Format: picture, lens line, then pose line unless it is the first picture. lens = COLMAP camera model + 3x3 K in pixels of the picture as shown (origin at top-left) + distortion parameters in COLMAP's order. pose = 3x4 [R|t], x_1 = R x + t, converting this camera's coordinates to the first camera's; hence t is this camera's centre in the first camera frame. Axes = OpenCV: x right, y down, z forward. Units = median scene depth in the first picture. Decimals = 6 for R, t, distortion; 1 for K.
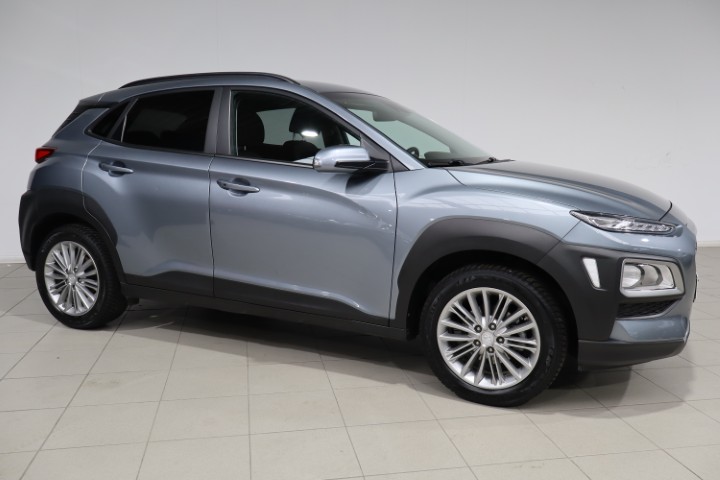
lens RADIAL K [[644.5, 0, 356.1], [0, 644.5, 235.5], [0, 0, 1]] dist [0.002970, 0.027172]
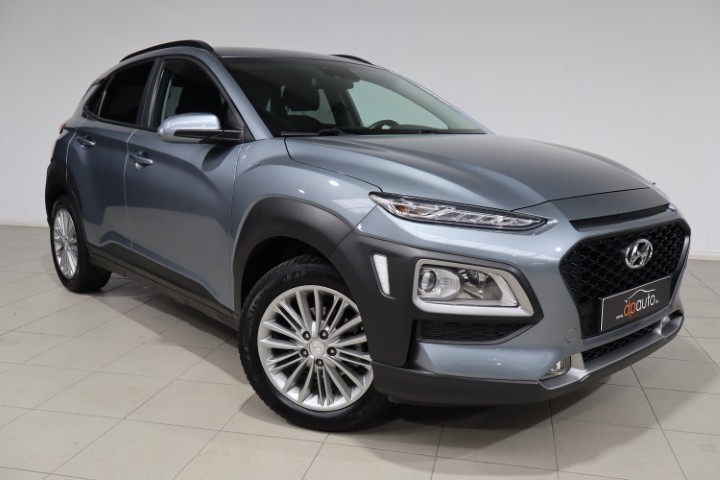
lens RADIAL K [[644.5, 0, 359.3], [0, 644.5, 242.3], [0, 0, 1]] dist [0.002970, 0.027172]
pose [[0.917259, 0.067220, -0.392579, 0.557980], [-0.058958, 0.997712, 0.033079, -0.002468], [0.393904, -0.007196, 0.919123, 0.264497]]
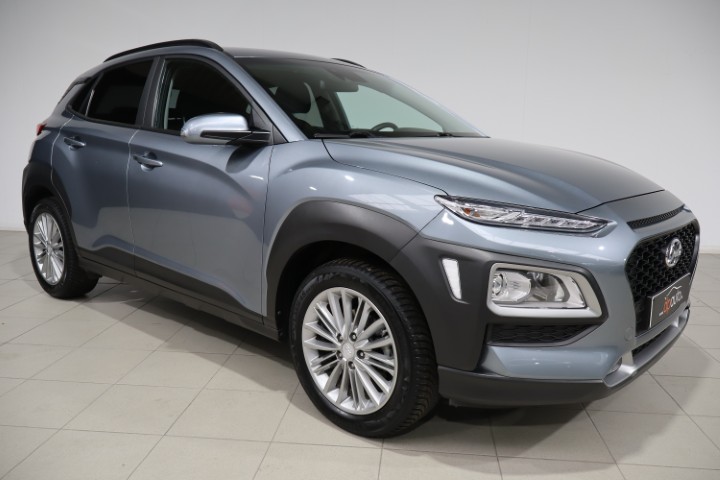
lens RADIAL K [[603.2, 0, 362.1], [0, 603.2, 245.0], [0, 0, 1]] dist [-0.000527, 0.006506]
pose [[0.960297, 0.056945, -0.273107, 0.399305], [-0.048729, 0.998135, 0.036778, -0.001331], [0.274692, -0.022010, 0.961280, 0.268514]]
